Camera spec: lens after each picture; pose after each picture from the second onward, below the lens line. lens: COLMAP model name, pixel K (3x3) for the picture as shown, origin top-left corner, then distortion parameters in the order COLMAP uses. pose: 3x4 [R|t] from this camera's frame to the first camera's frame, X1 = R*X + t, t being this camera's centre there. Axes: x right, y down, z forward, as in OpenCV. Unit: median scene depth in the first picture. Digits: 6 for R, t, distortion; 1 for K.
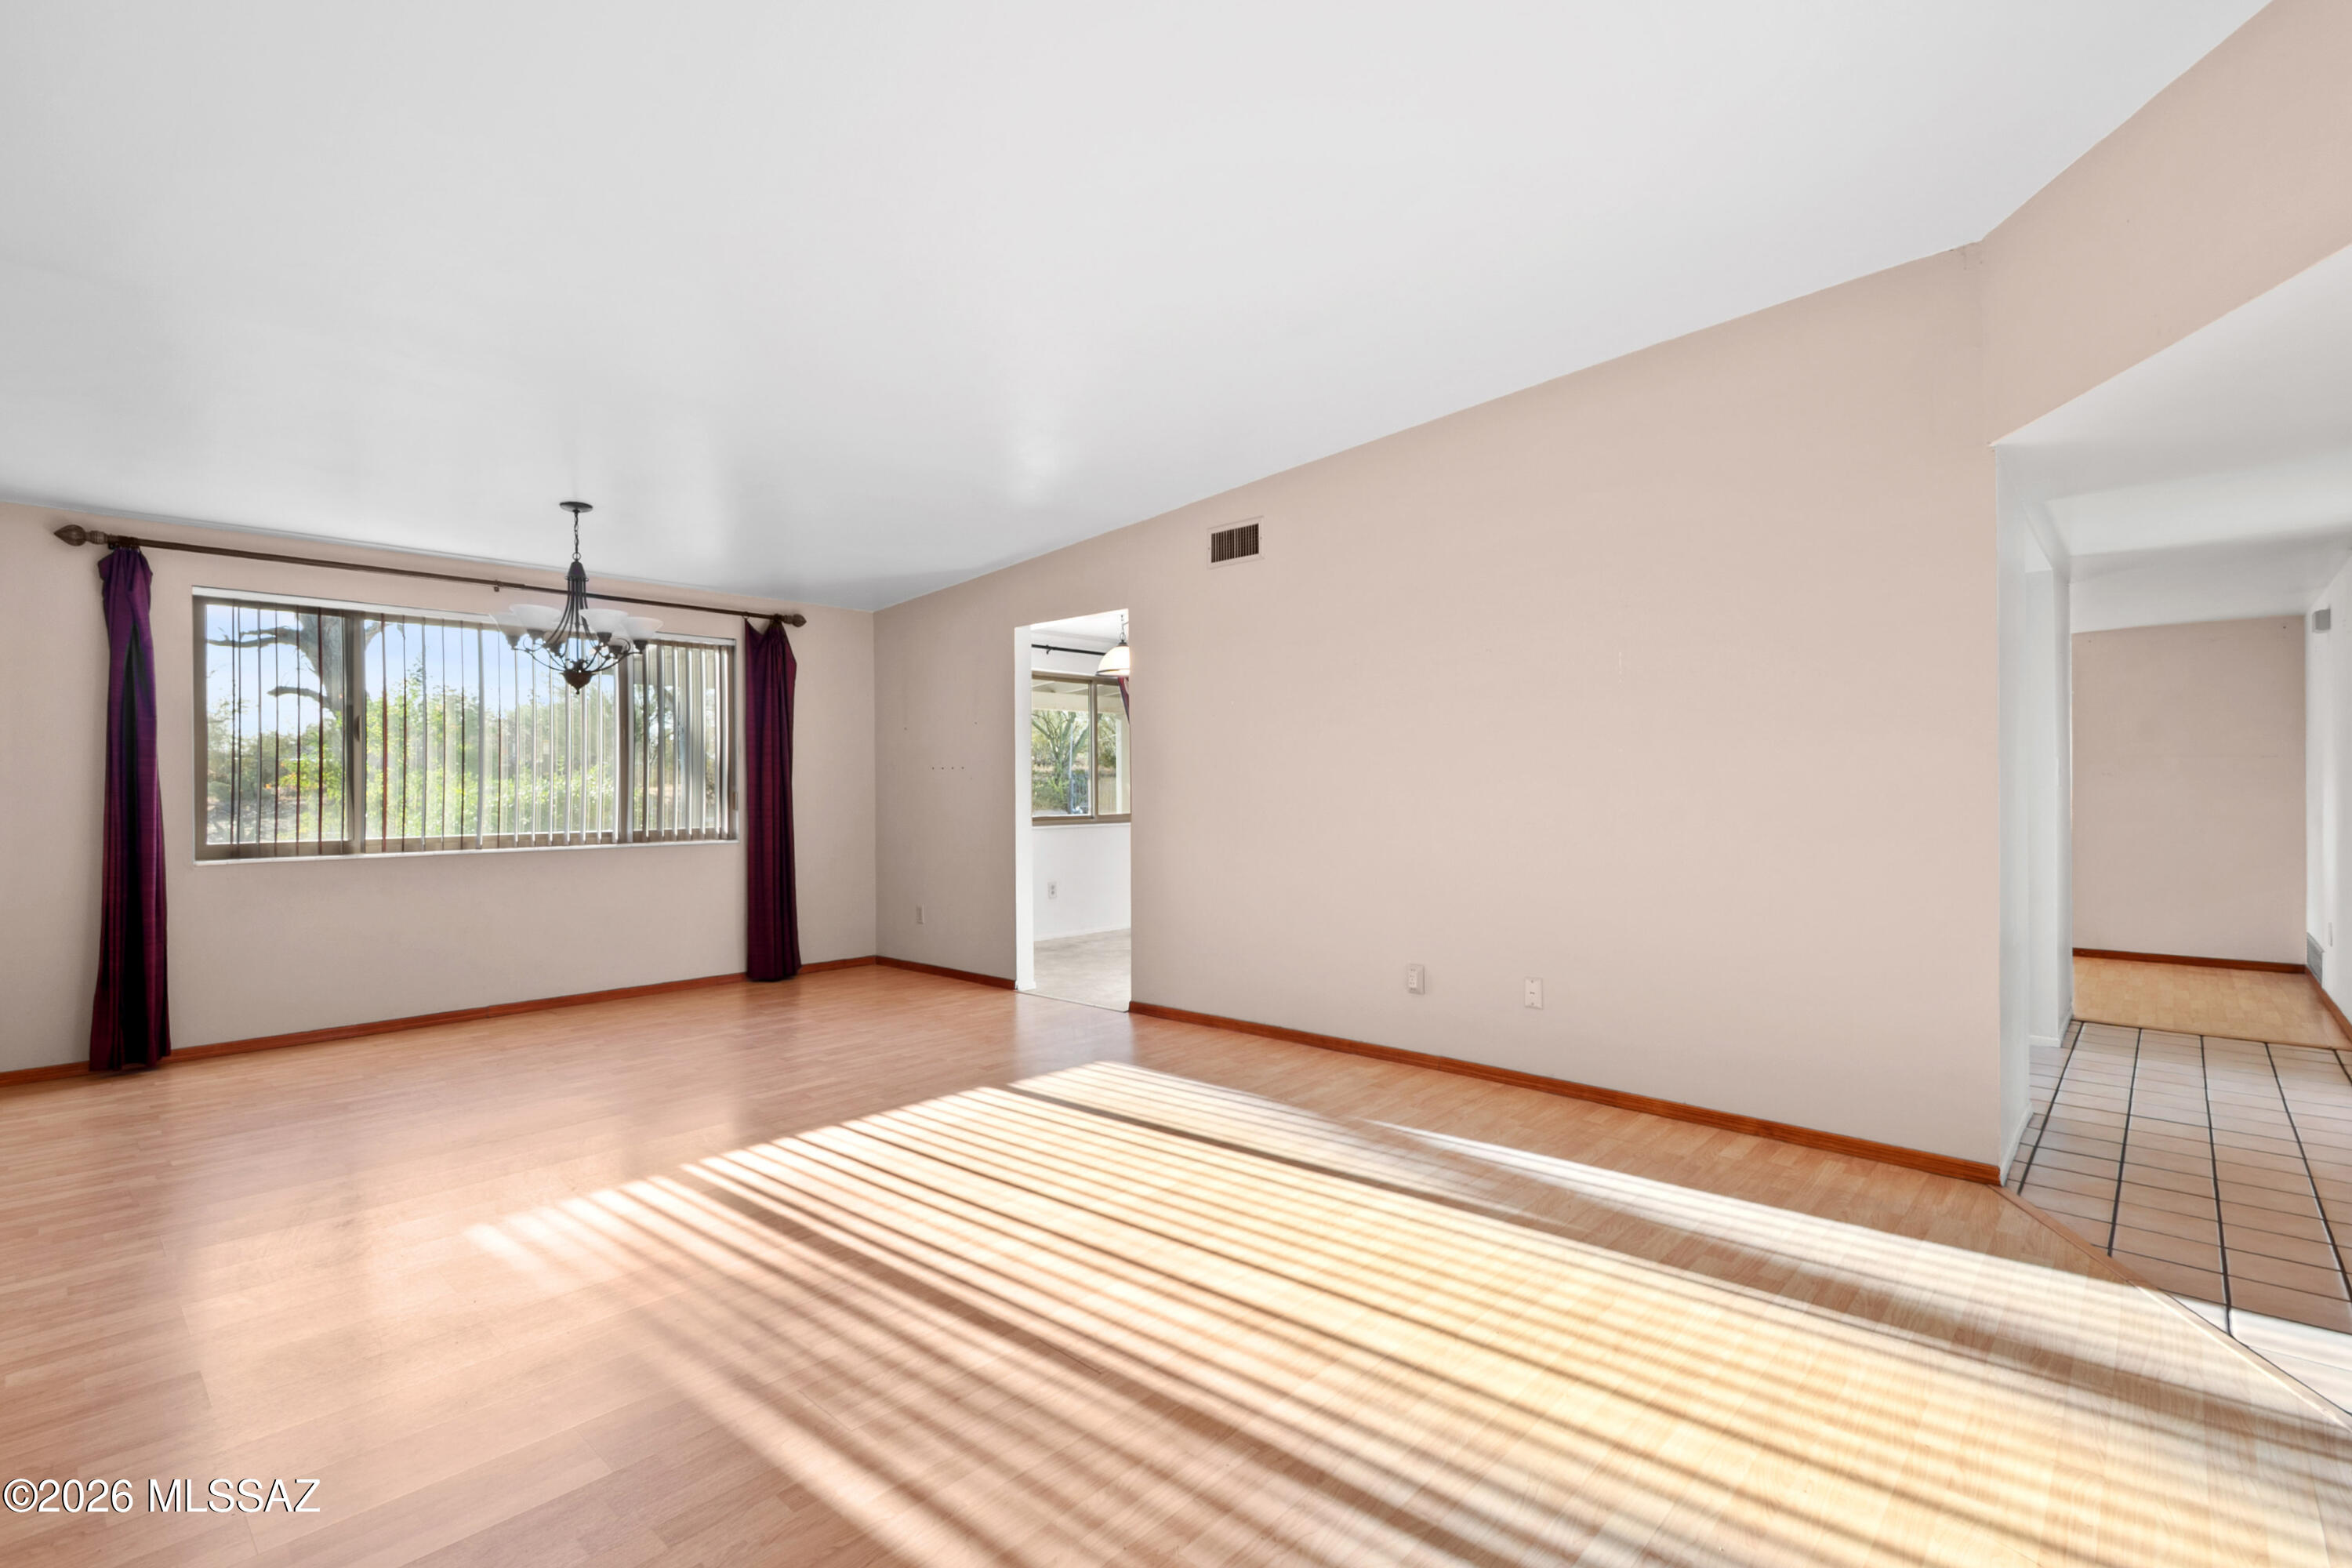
lens RADIAL K [[1056.4, 0, 1179.3], [0, 1056.4, 817.7], [0, 0, 1]] dist [0.008681, -0.005055]
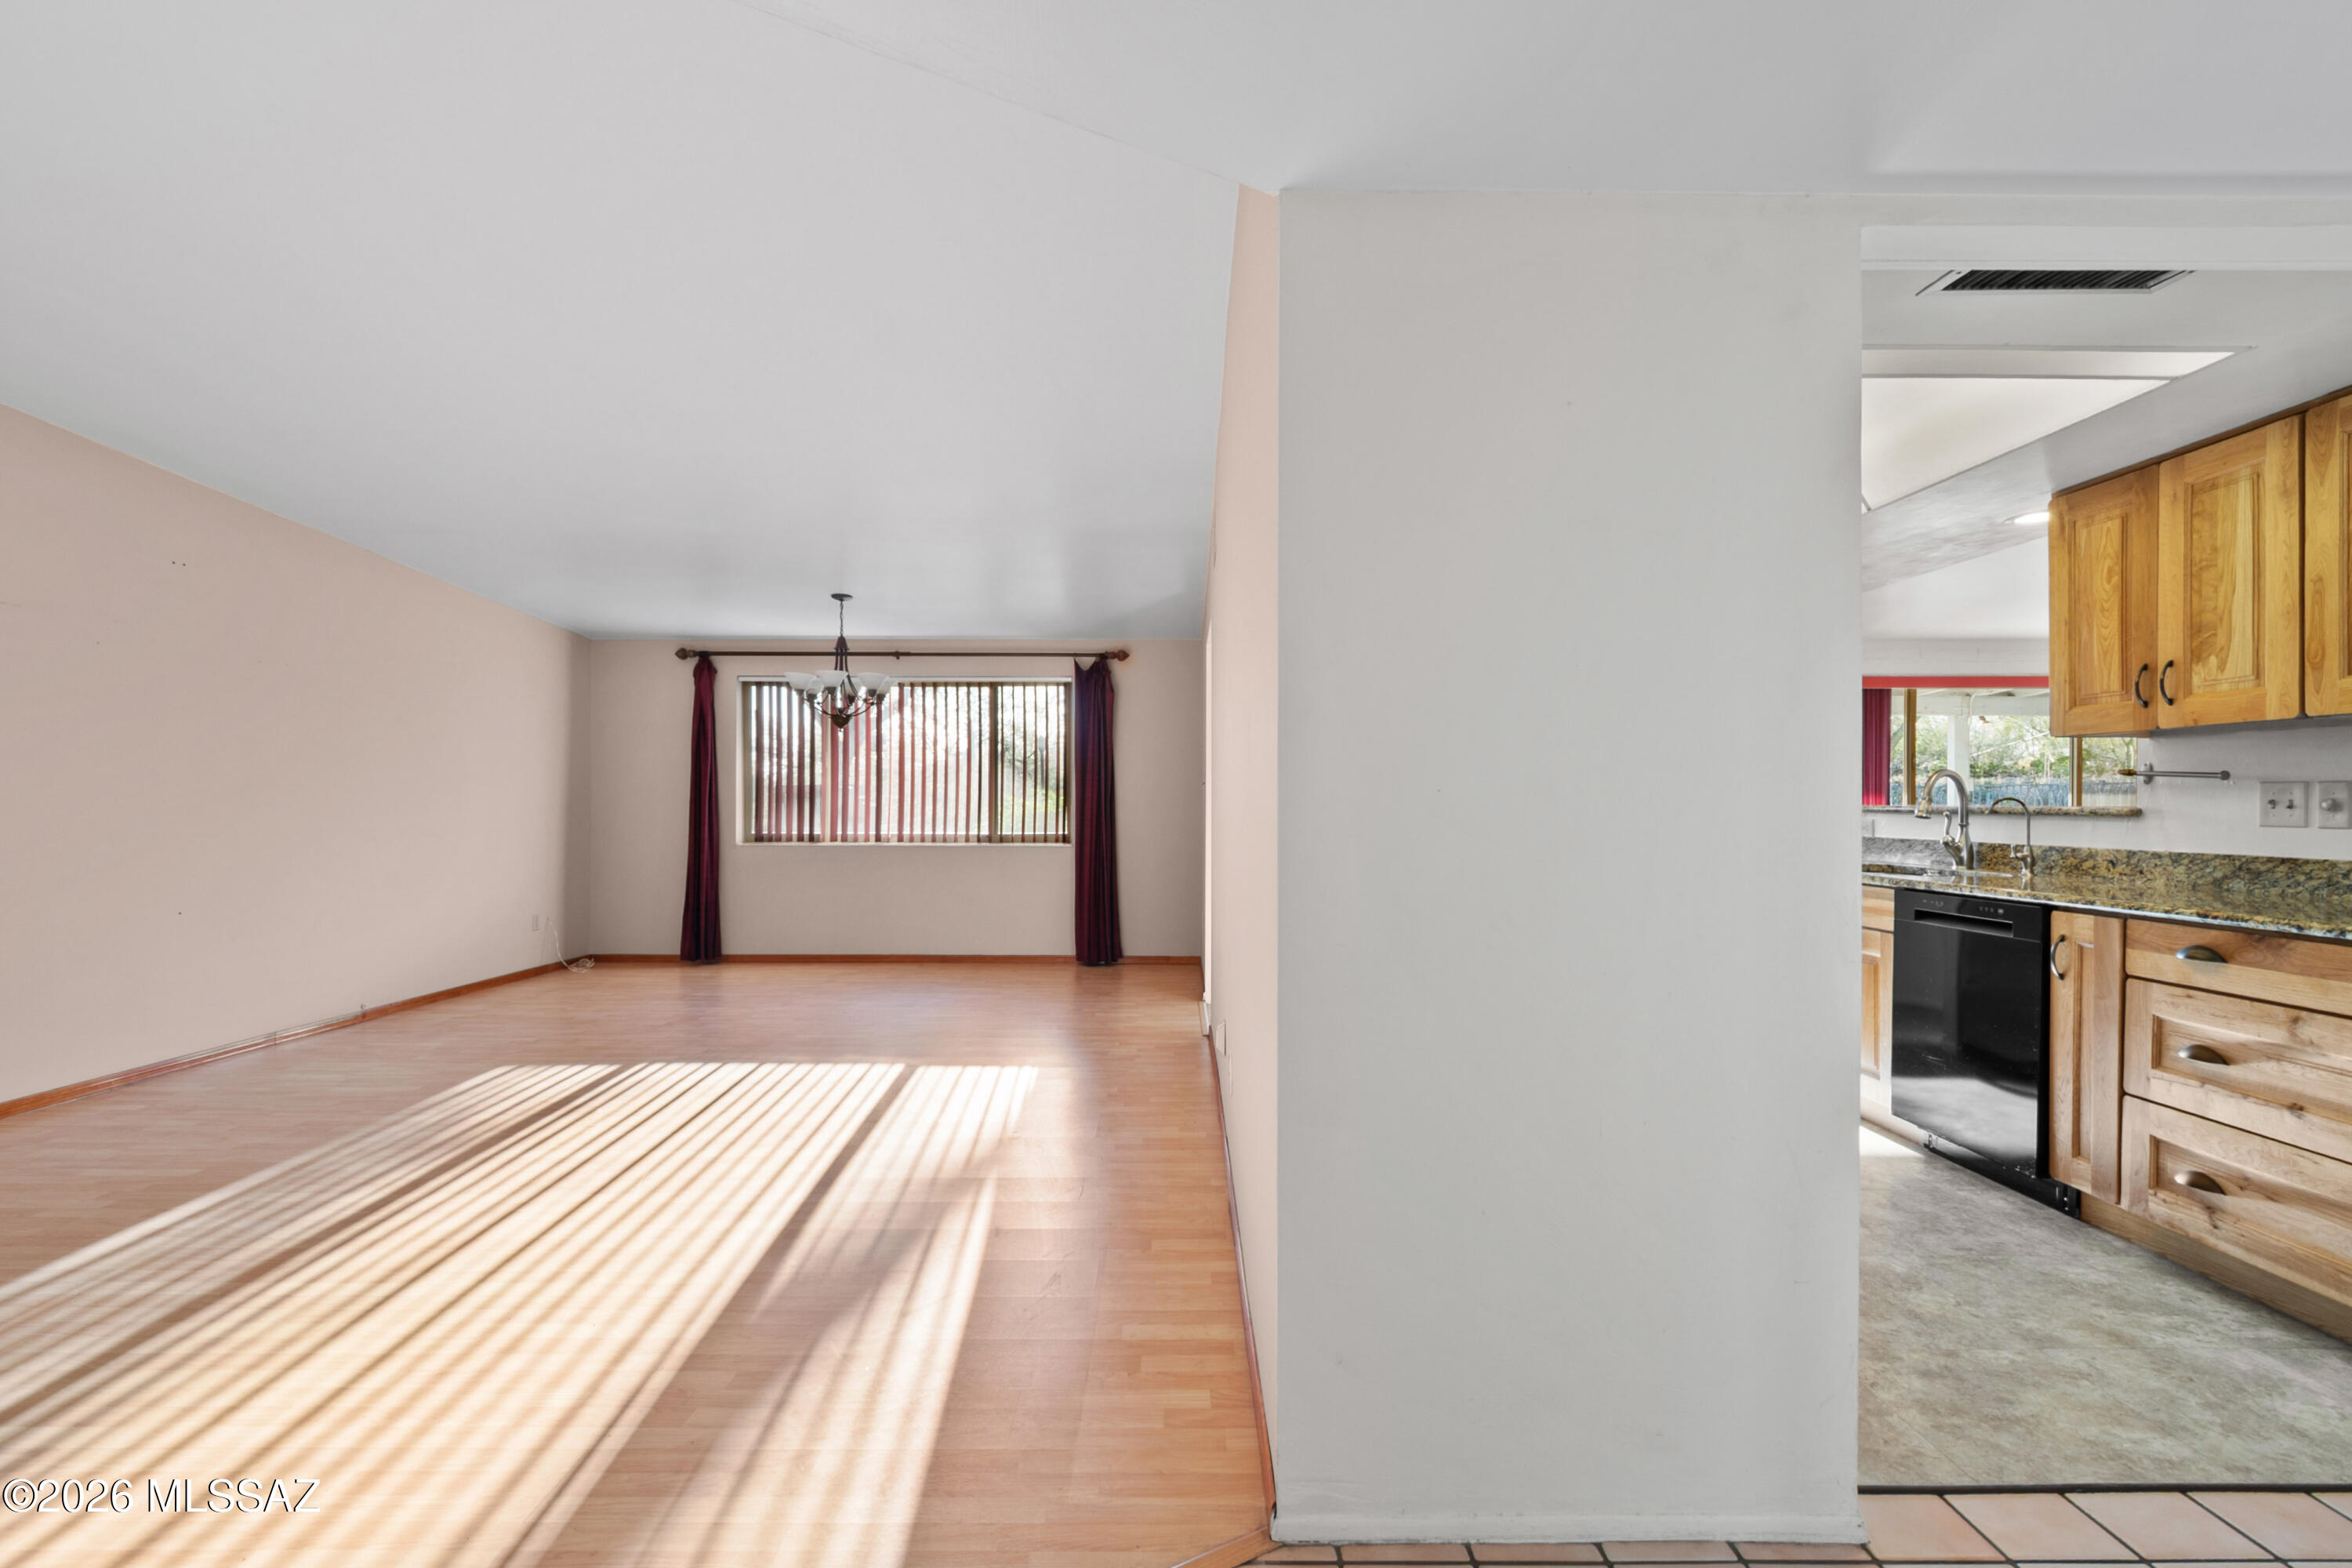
lens RADIAL K [[1056.4, 0, 1170.9], [0, 1056.4, 803.0], [0, 0, 1]] dist [0.008681, -0.005055]
pose [[0.680749, 0.007698, -0.732476, 1.272180], [-0.028236, 0.999477, -0.015738, -0.023396], [0.731972, 0.031396, 0.680611, 0.649540]]
